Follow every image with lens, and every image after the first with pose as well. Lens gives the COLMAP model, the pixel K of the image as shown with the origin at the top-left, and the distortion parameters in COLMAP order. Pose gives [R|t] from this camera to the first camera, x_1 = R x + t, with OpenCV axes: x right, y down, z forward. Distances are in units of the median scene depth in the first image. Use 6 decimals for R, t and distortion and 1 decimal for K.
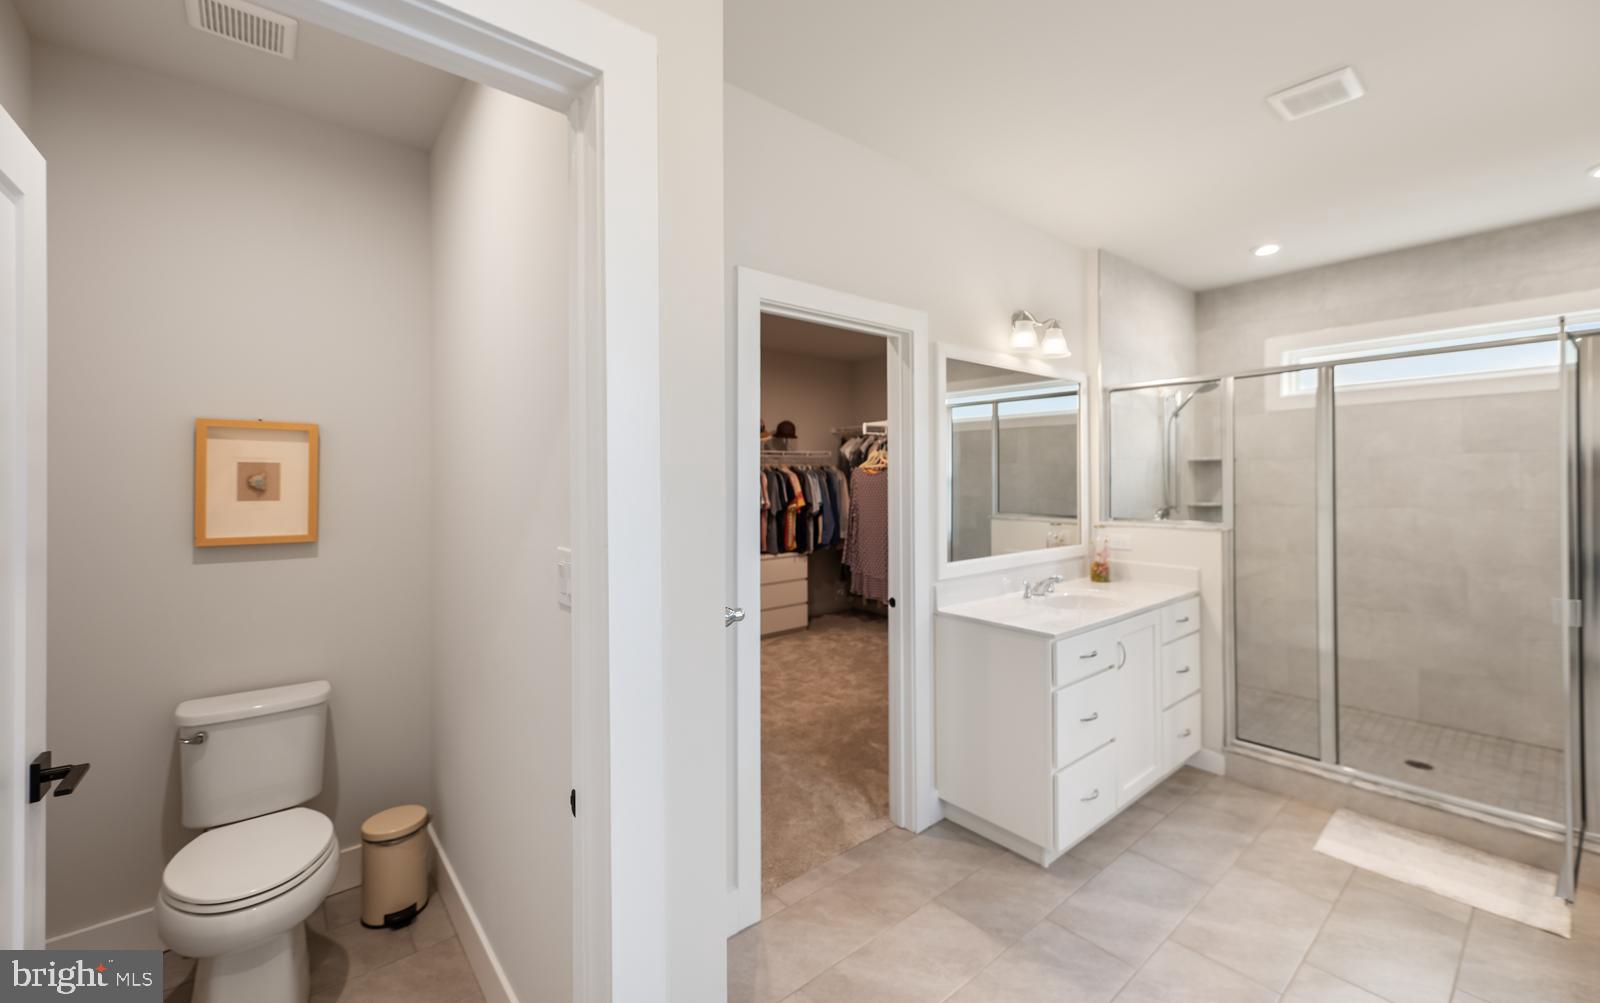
lens RADIAL K [[649.3, 0, 778.7], [0, 649.3, 475.5], [0, 0, 1]] dist [-0.003313, 0.001053]
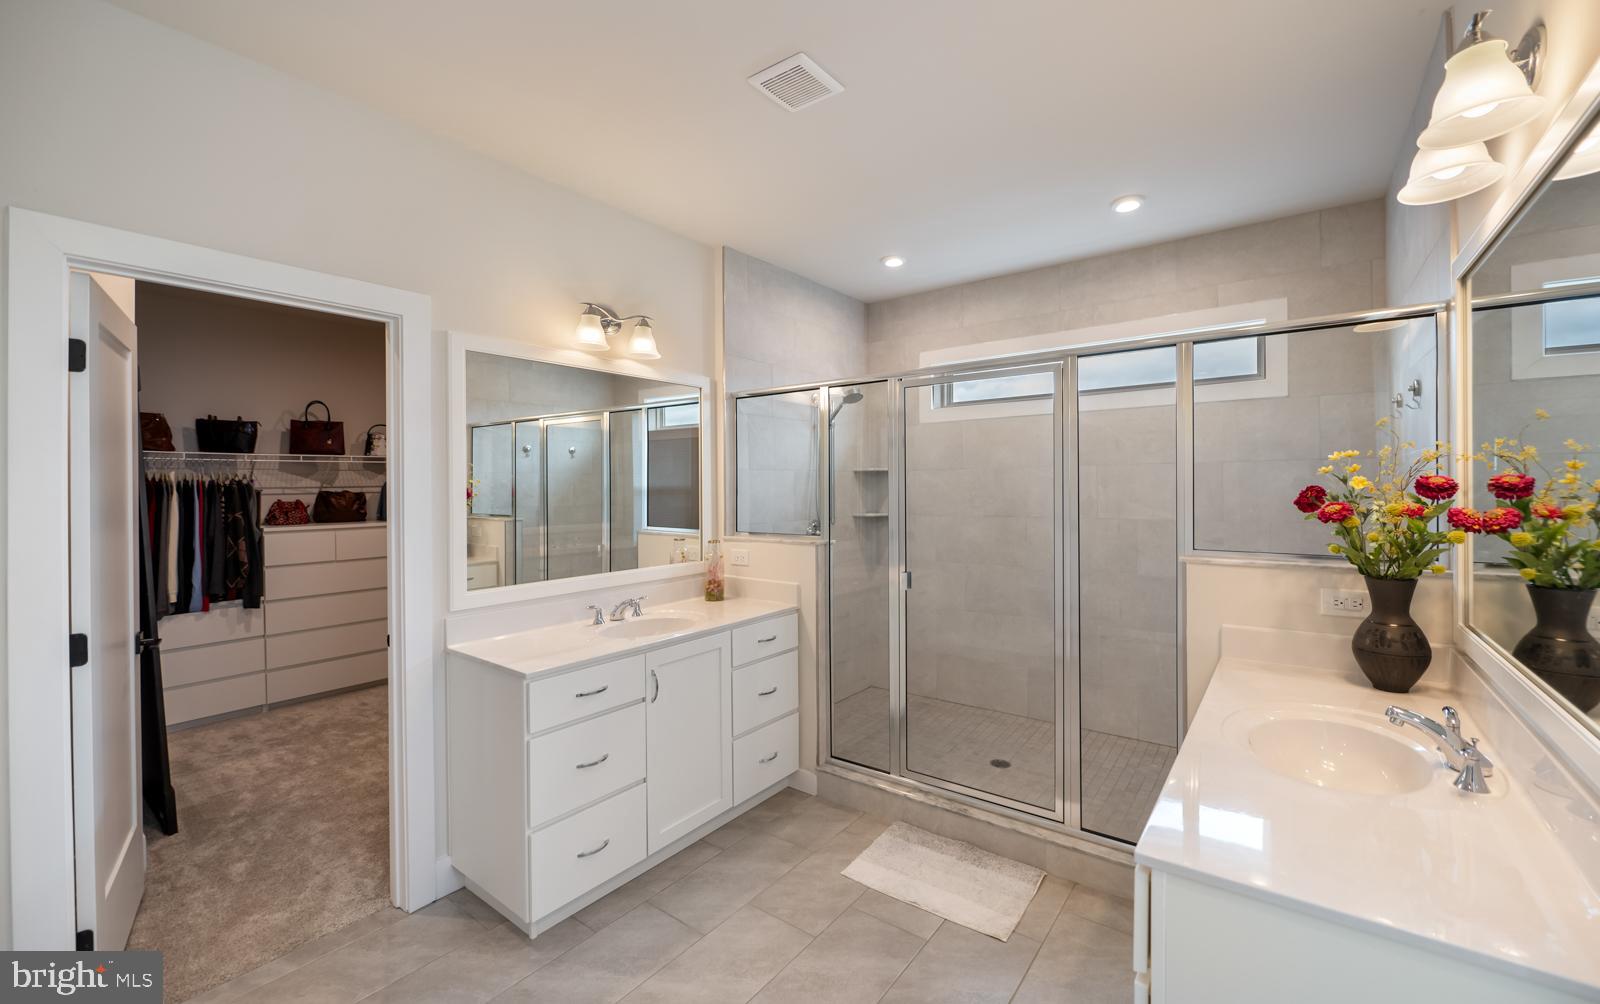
lens RADIAL K [[649.3, 0, 802.1], [0, 649.3, 492.6], [0, 0, 1]] dist [-0.003313, 0.001053]
pose [[0.972963, -0.000743, 0.230958, 0.445740], [-0.003823, 0.999806, 0.019321, -0.012467], [-0.230927, -0.019681, 0.972772, 0.060172]]
